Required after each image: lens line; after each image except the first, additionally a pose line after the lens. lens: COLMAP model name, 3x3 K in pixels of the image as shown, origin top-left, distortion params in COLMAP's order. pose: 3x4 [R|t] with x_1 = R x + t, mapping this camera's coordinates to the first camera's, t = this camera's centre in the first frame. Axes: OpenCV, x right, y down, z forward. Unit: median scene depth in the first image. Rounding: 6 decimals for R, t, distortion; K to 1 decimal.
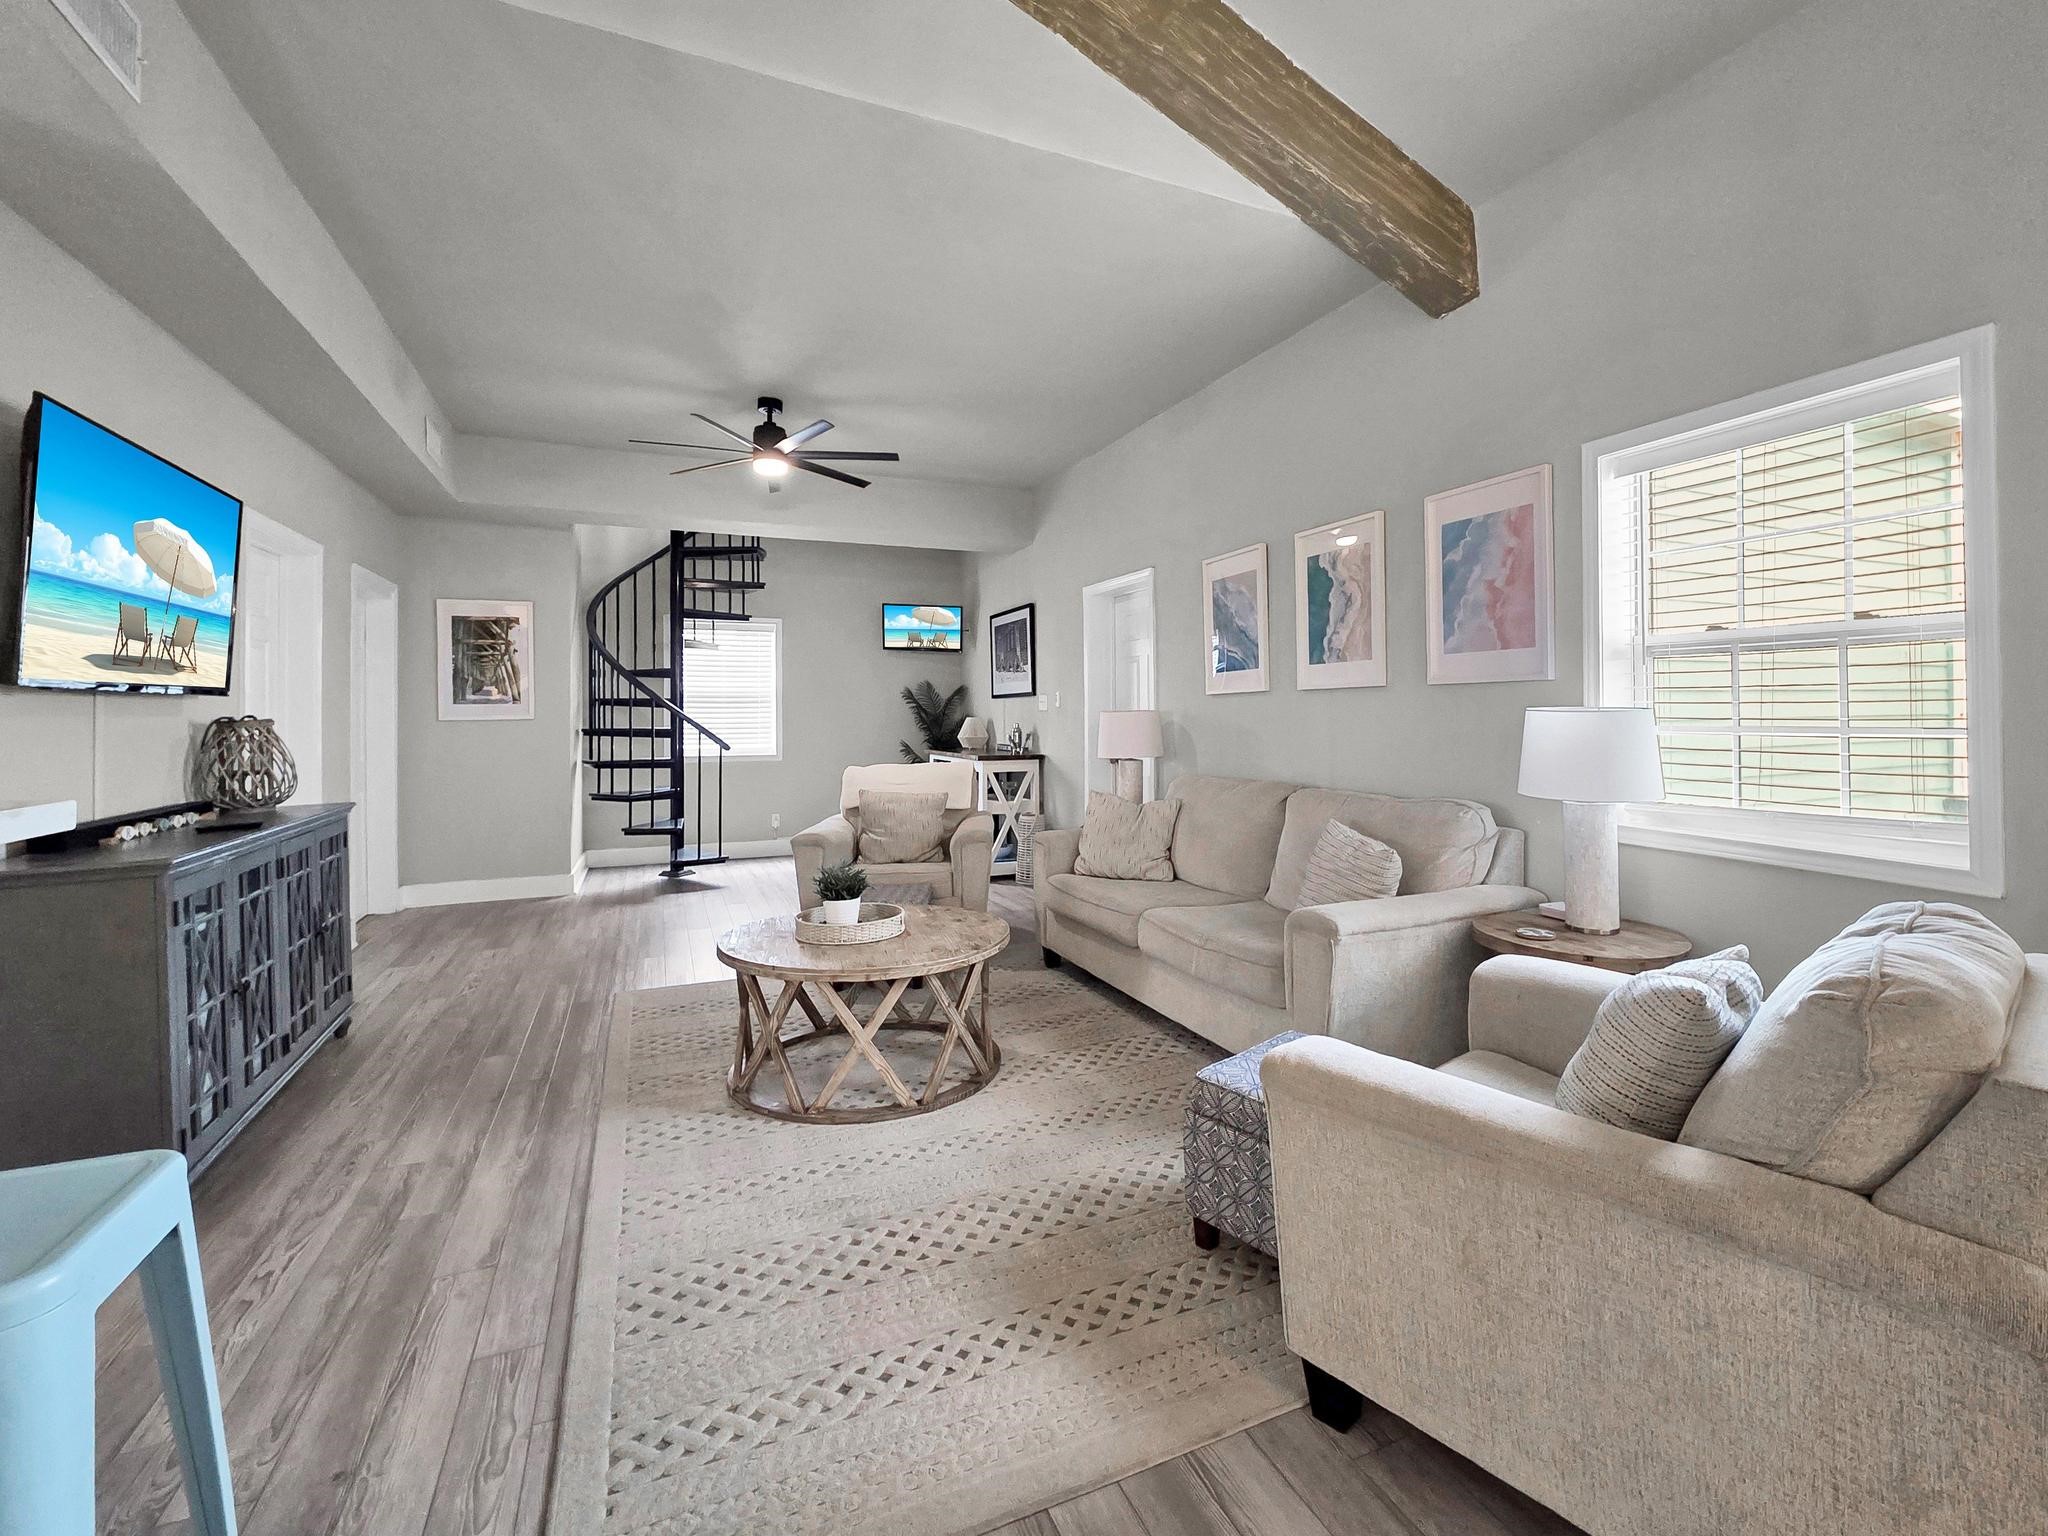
lens RADIAL K [[915.1, 0, 1056.5], [0, 915.1, 707.1], [0, 0, 1]] dist [0.000598, 0.000157]
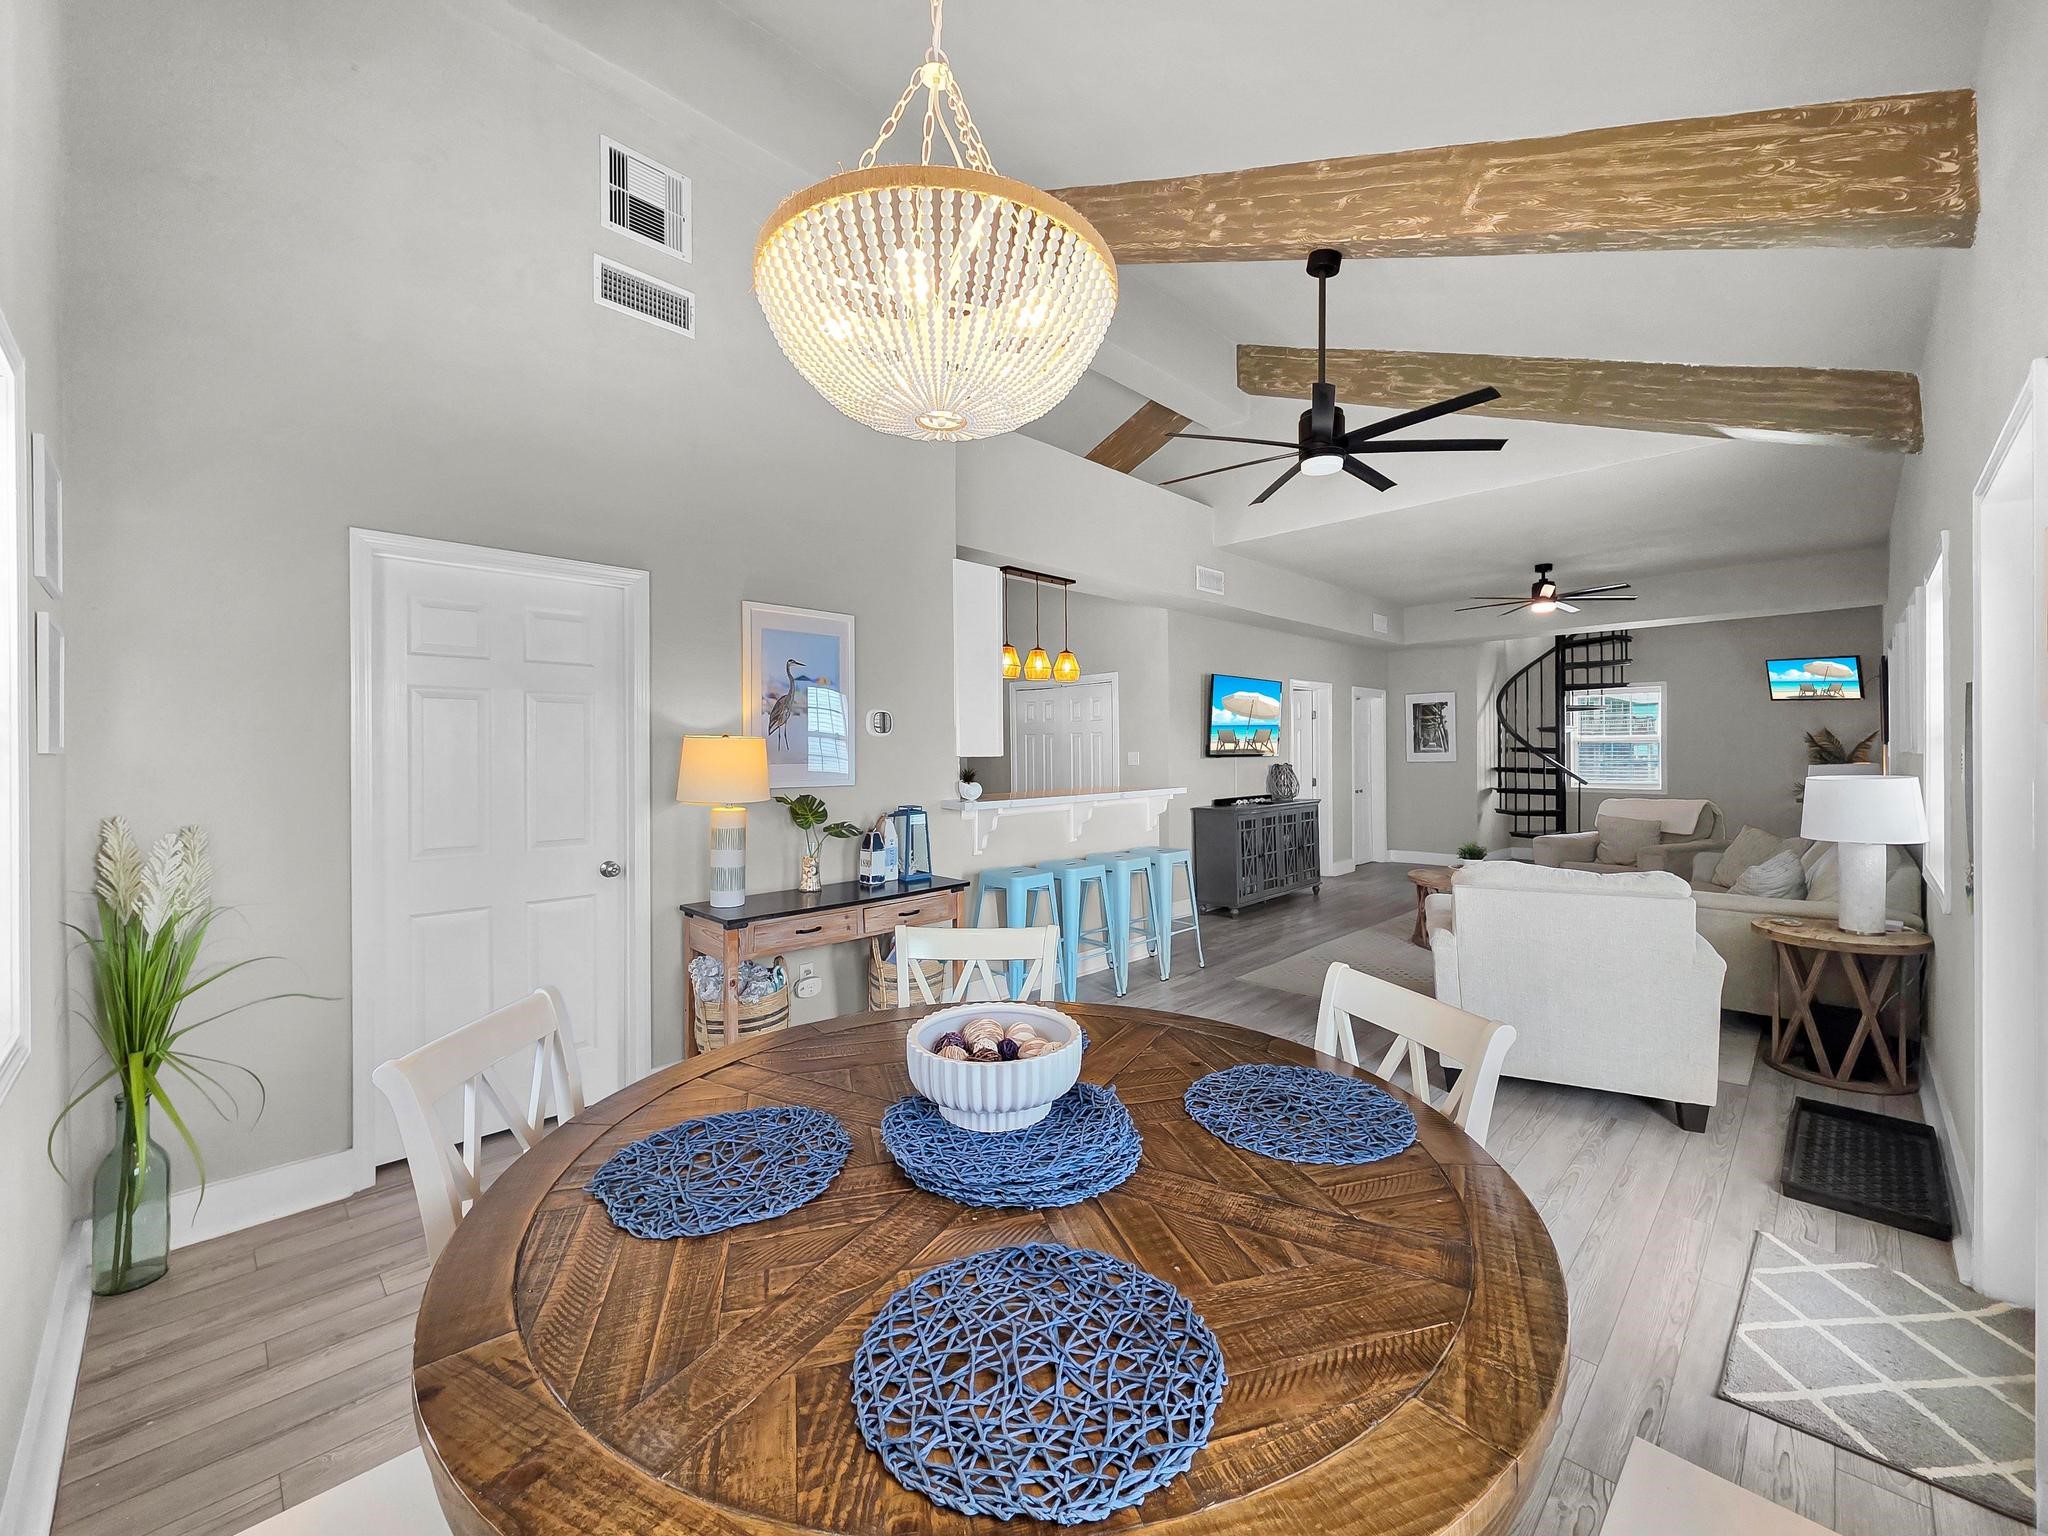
lens RADIAL K [[827.1, 0, 1031.5], [0, 827.1, 756.4], [0, 0, 1]] dist [0.001488, 0.000051]
pose [[0.364499, 0.009772, -0.931153, 0.898897], [0.013266, 0.999789, 0.015686, -0.048054], [0.931109, -0.018070, 0.364292, -0.454374]]
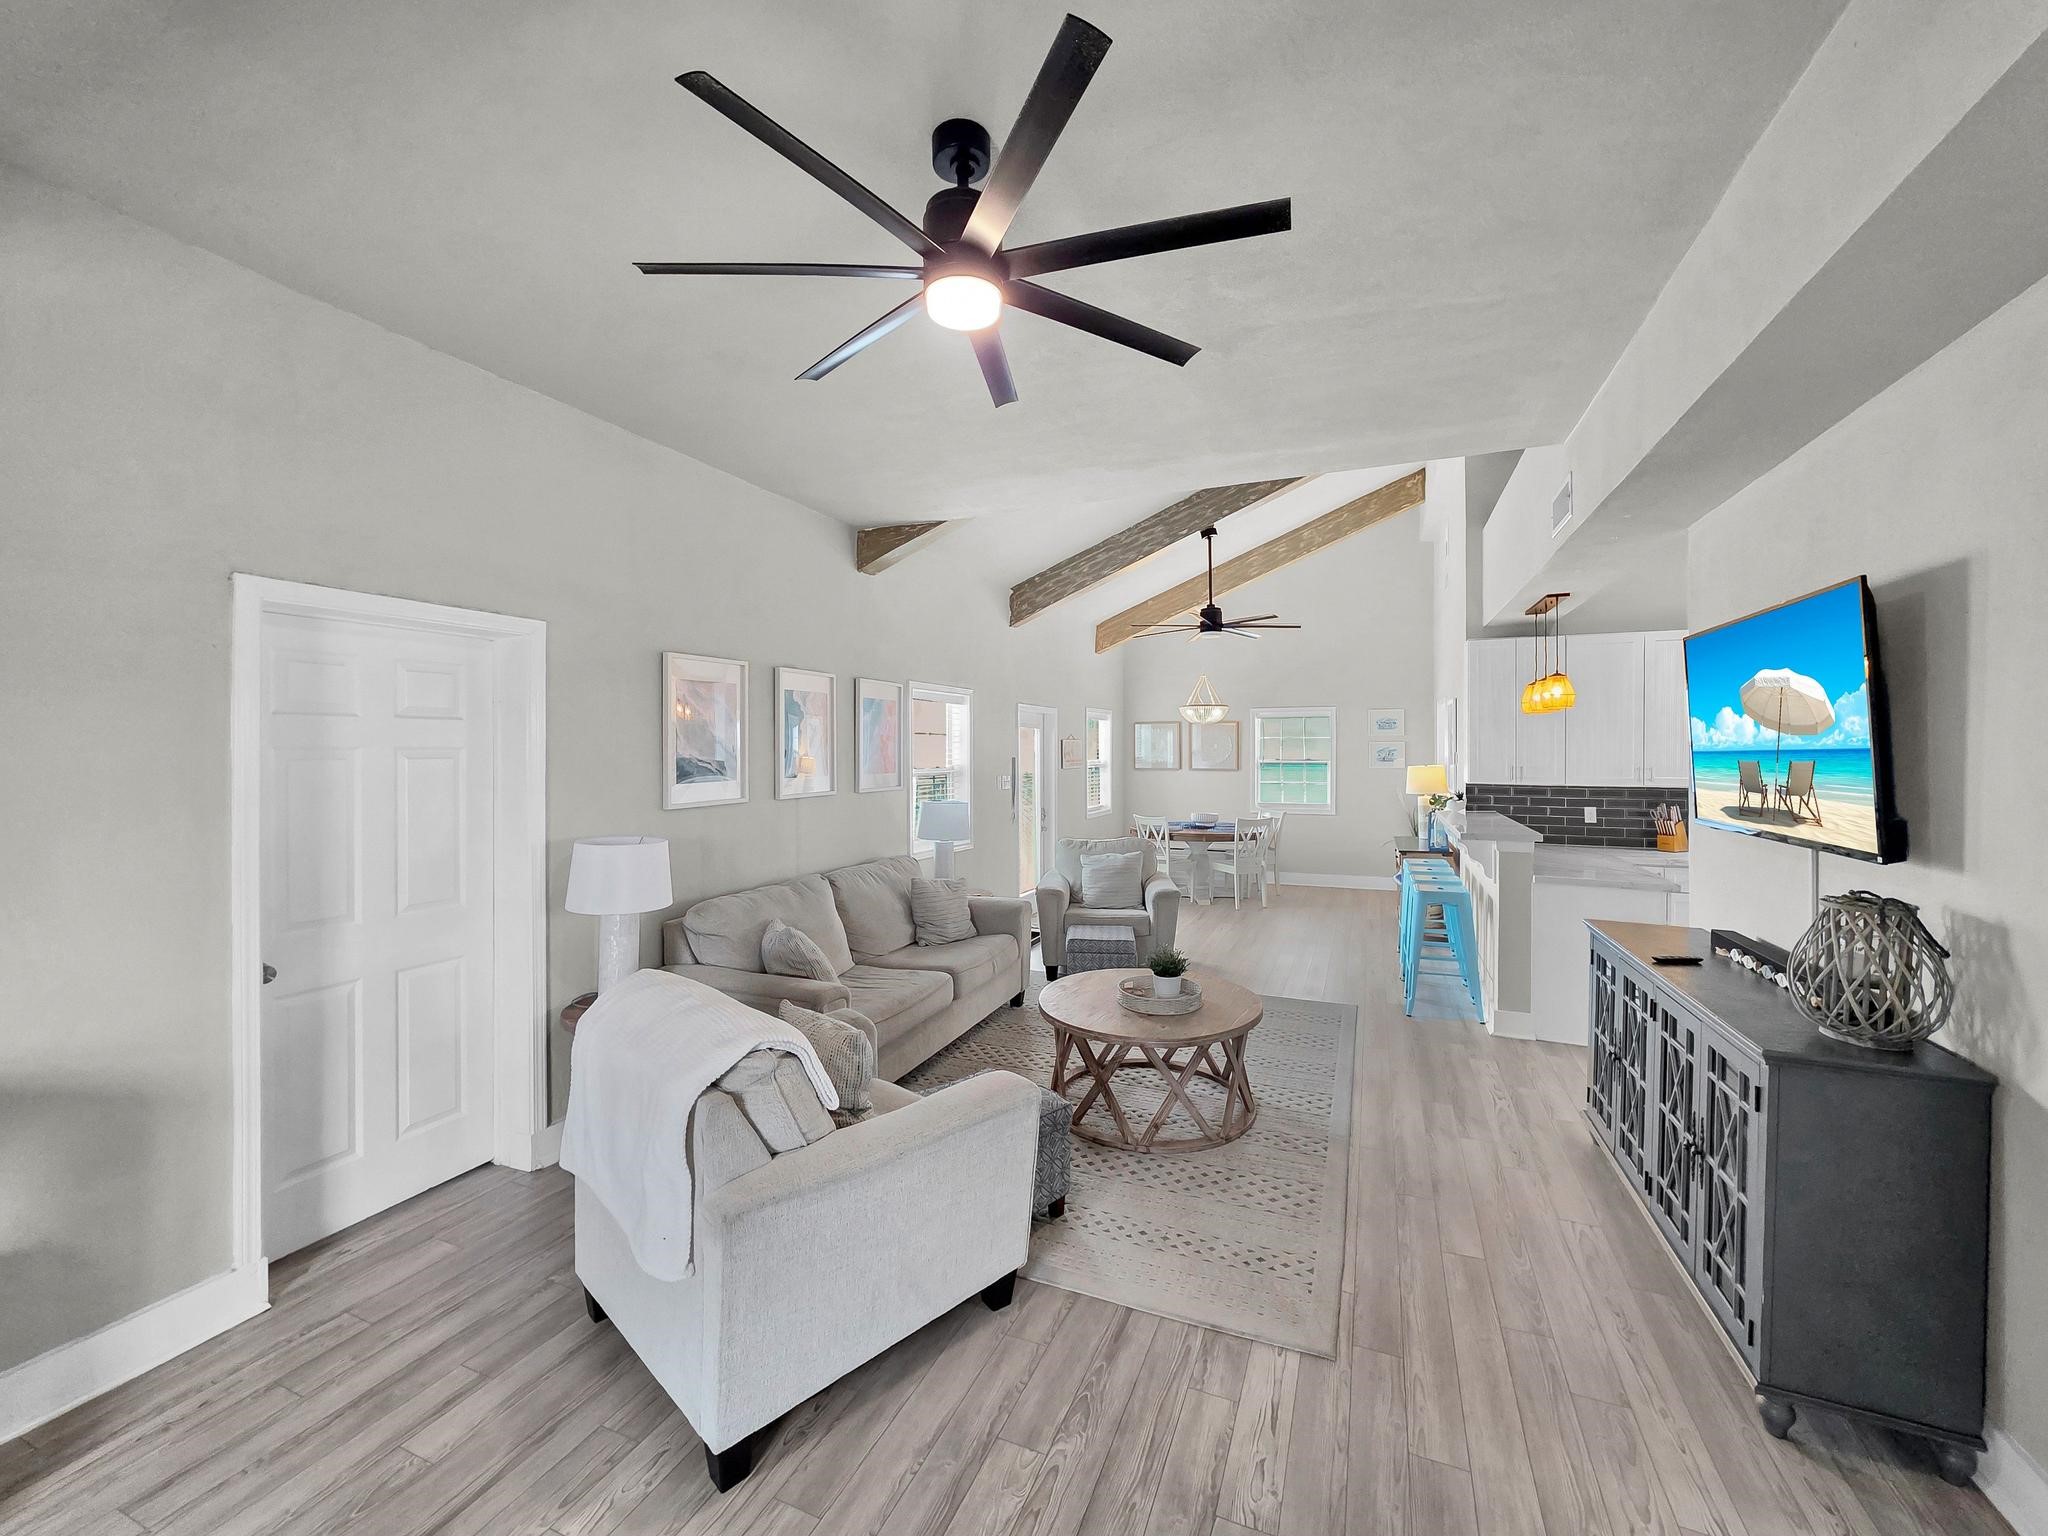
lens RADIAL K [[820.9, 0, 1022.5], [0, 820.9, 752.2], [0, 0, 1]] dist [0.001208, -0.000117]
pose [[-0.681360, 0.005636, 0.731926, -0.764896], [-0.001909, 0.999953, -0.009478, -0.073461], [-0.731946, -0.007855, -0.681318, 1.574137]]
